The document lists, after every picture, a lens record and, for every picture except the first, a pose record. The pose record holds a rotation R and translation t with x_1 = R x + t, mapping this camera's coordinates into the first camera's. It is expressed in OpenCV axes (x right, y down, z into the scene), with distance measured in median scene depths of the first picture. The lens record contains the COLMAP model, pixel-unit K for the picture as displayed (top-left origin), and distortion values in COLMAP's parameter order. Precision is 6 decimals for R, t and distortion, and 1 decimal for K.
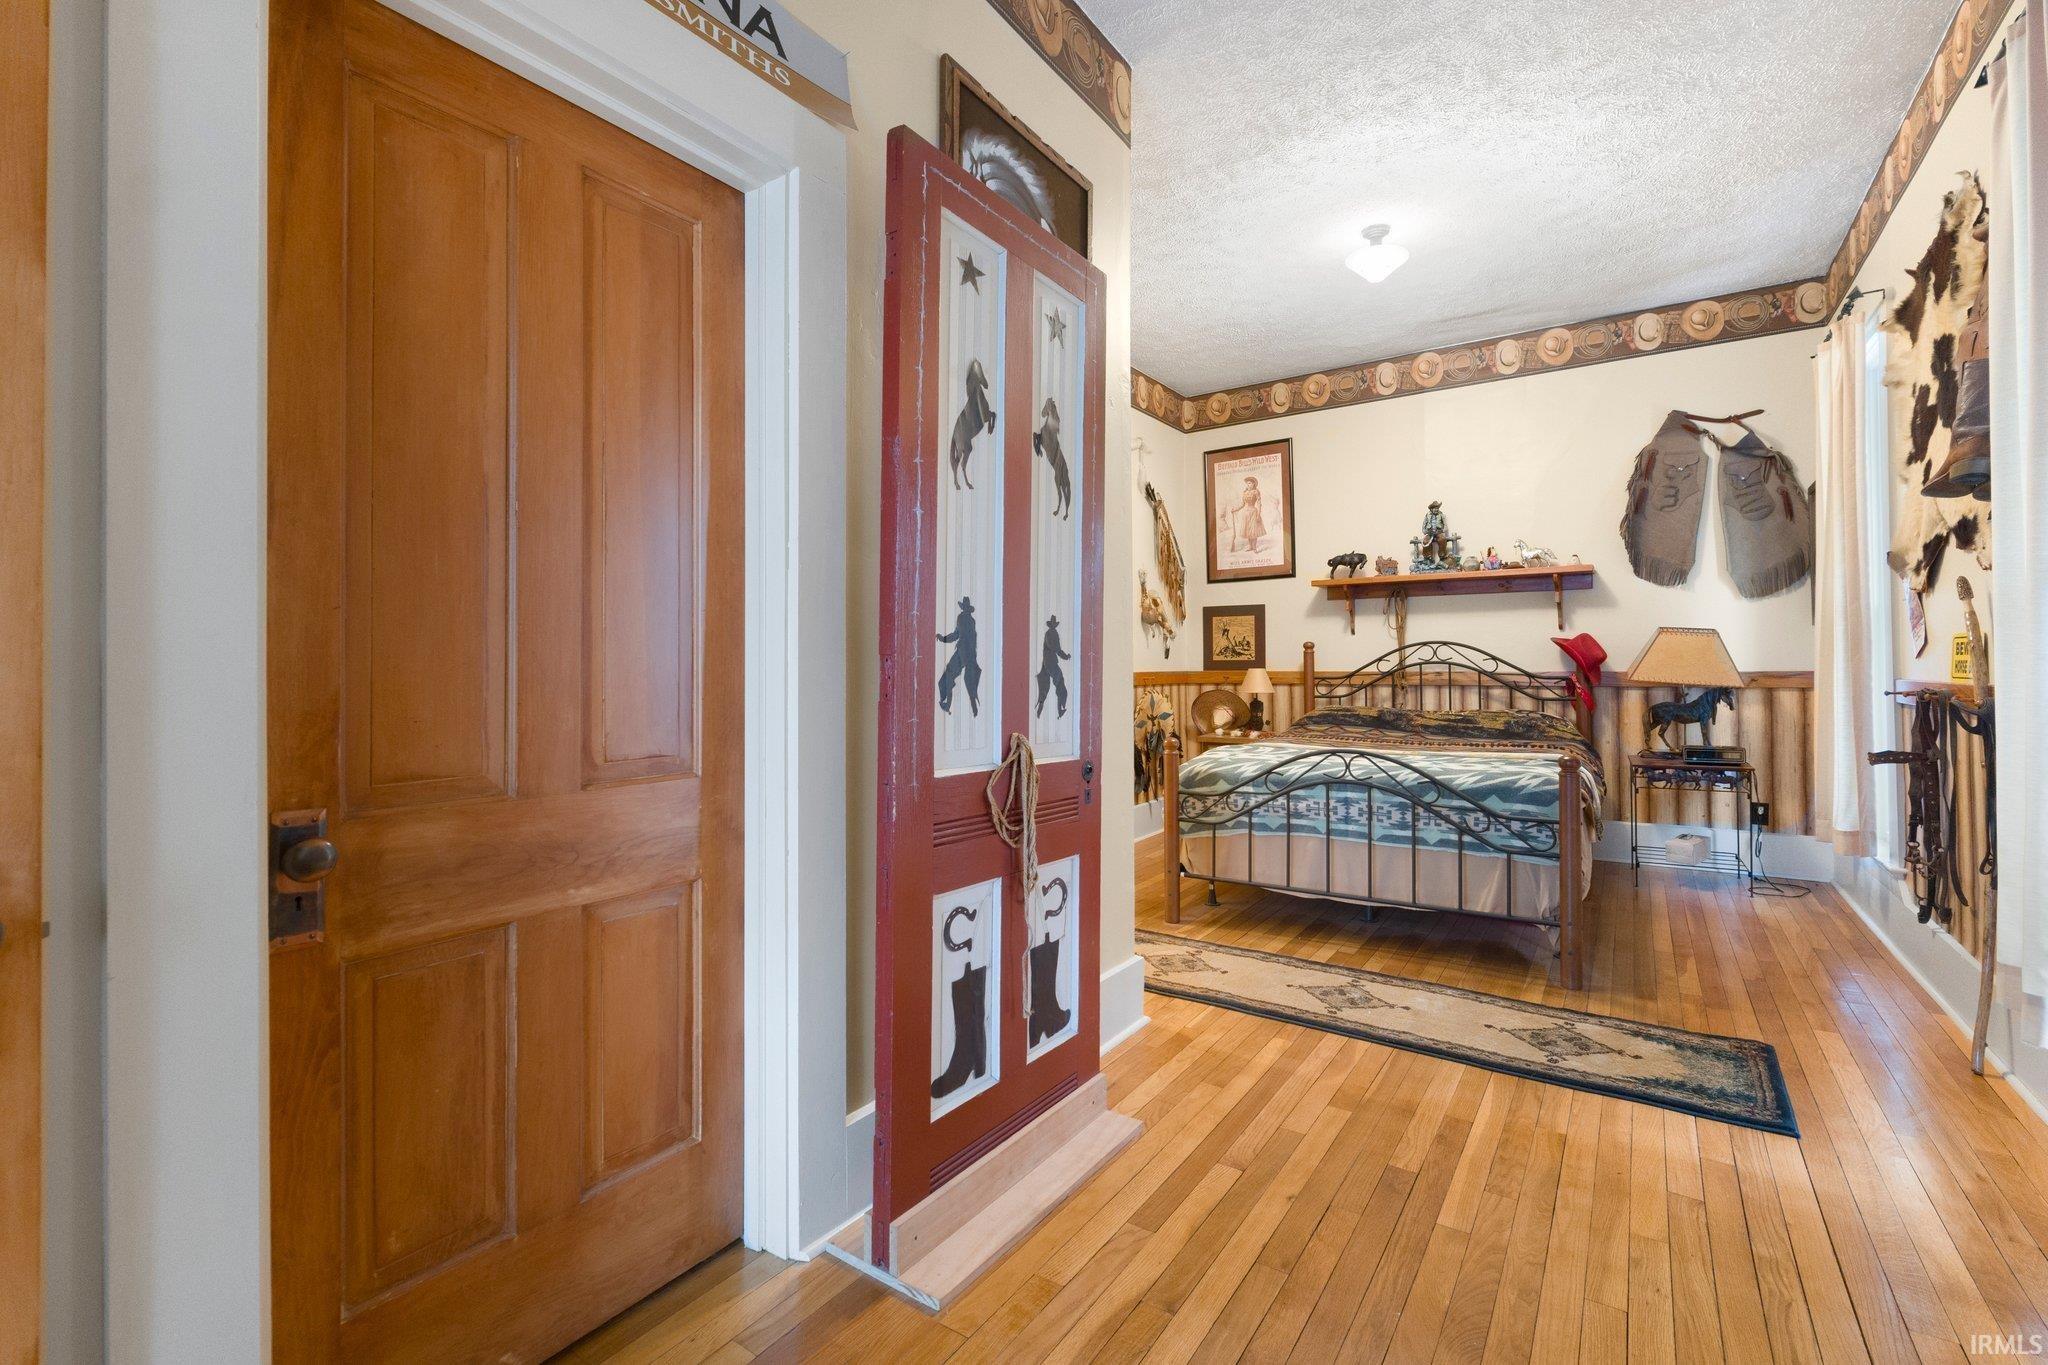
lens RADIAL K [[881.6, 0, 1024.0], [0, 881.6, 682.5], [0, 0, 1]] dist [-0.004304, -0.000370]
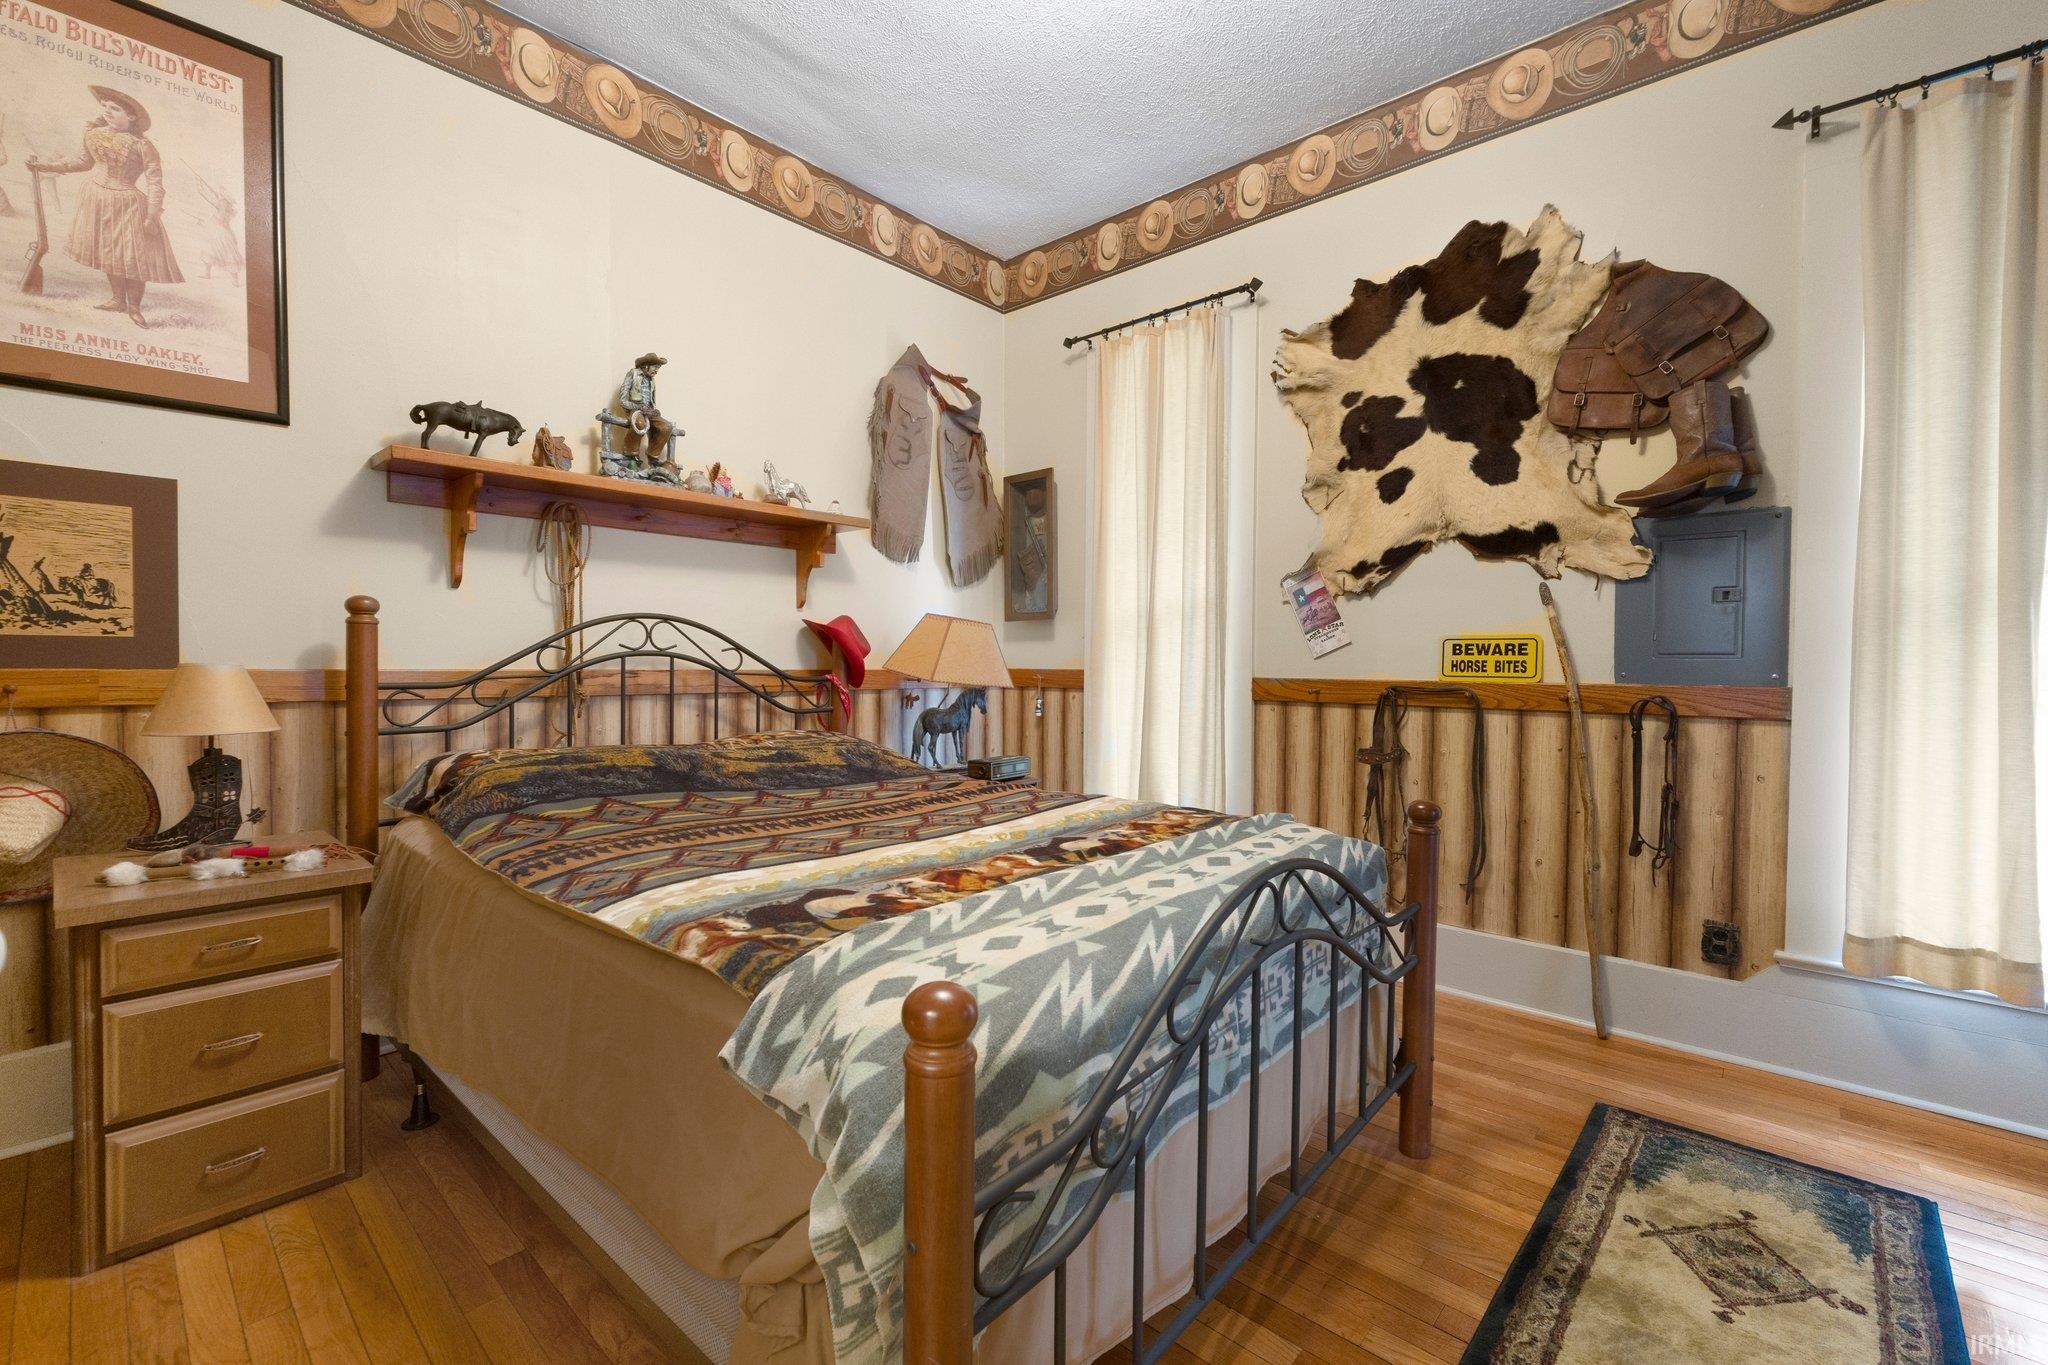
lens RADIAL K [[863.6, 0, 1028.6], [0, 863.6, 675.2], [0, 0, 1]] dist [-0.006078, -0.000117]
pose [[0.122581, -0.010441, 0.992404, -0.029635], [0.010162, 0.999905, 0.009265, -0.012093], [-0.992407, 0.008949, 0.122675, 0.714991]]
